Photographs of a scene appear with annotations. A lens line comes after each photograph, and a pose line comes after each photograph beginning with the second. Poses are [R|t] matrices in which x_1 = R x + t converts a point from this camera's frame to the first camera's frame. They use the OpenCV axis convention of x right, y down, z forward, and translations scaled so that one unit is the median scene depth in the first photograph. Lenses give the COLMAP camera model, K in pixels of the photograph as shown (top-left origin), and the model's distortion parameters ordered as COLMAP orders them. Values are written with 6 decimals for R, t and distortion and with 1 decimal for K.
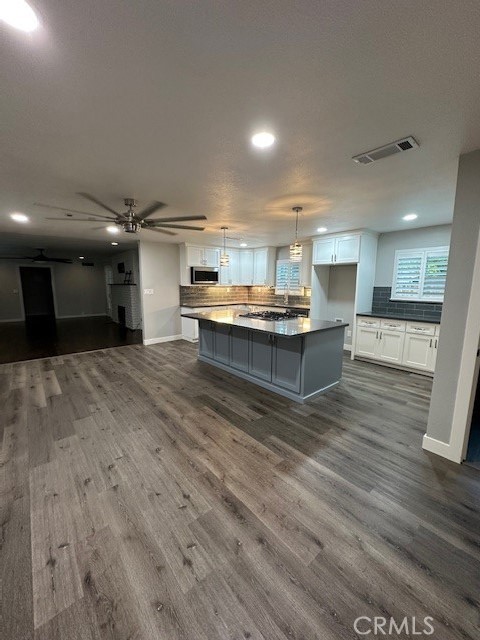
lens RADIAL K [[251.9, 0, 240.0], [0, 251.9, 320.0], [0, 0, 1]] dist [-0.002071, -0.000375]
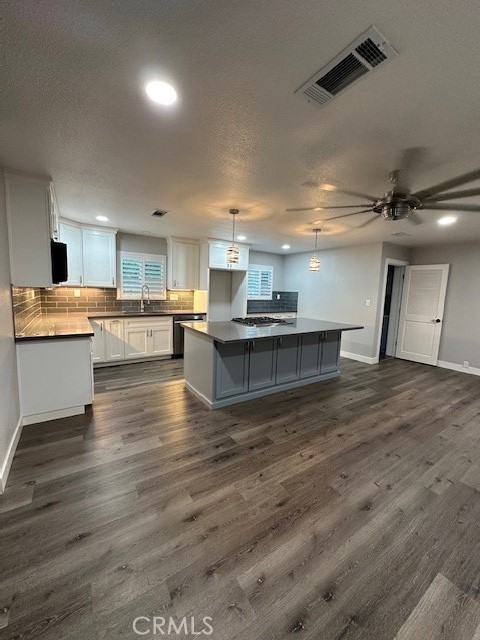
lens RADIAL K [[251.9, 0, 240.0], [0, 251.9, 320.0], [0, 0, 1]] dist [-0.002071, -0.000375]
pose [[0.128247, -0.125681, 0.983746, -0.959593], [0.108978, 0.987717, 0.111981, -0.160267], [-0.985737, 0.092845, 0.140368, 1.071251]]
